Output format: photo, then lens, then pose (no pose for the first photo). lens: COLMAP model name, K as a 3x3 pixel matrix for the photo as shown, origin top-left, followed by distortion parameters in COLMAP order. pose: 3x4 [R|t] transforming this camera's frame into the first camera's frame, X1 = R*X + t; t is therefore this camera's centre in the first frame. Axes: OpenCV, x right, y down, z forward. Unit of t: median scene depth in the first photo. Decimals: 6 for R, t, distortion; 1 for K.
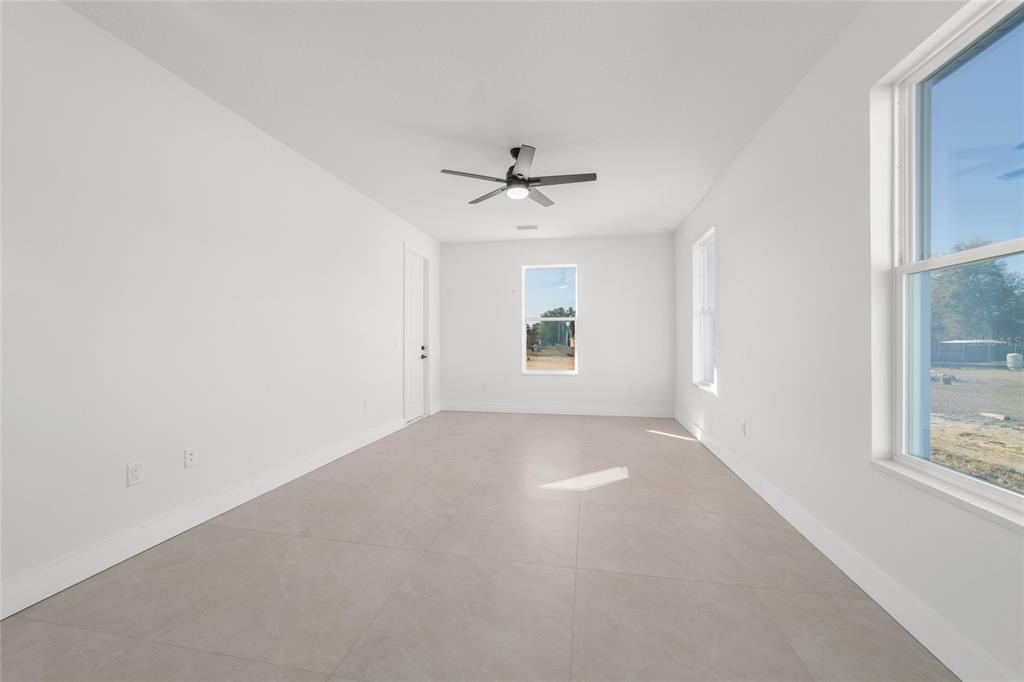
lens RADIAL K [[396.5, 0, 508.5], [0, 396.5, 340.0], [0, 0, 1]] dist [-0.007750, 0.003234]
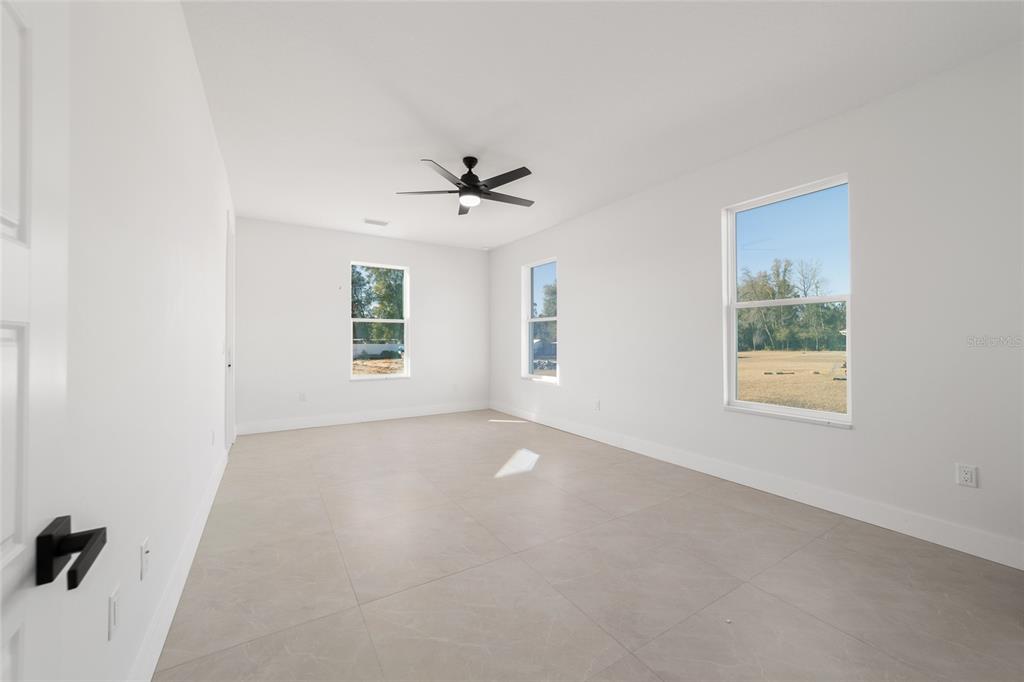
lens RADIAL K [[396.5, 0, 501.7], [0, 396.5, 340.2], [0, 0, 1]] dist [-0.007750, 0.003234]
pose [[0.727541, 0.000811, 0.686064, -0.381785], [0.001281, 0.999996, -0.002540, -0.002902], [-0.686063, 0.002726, 0.727537, 0.118271]]
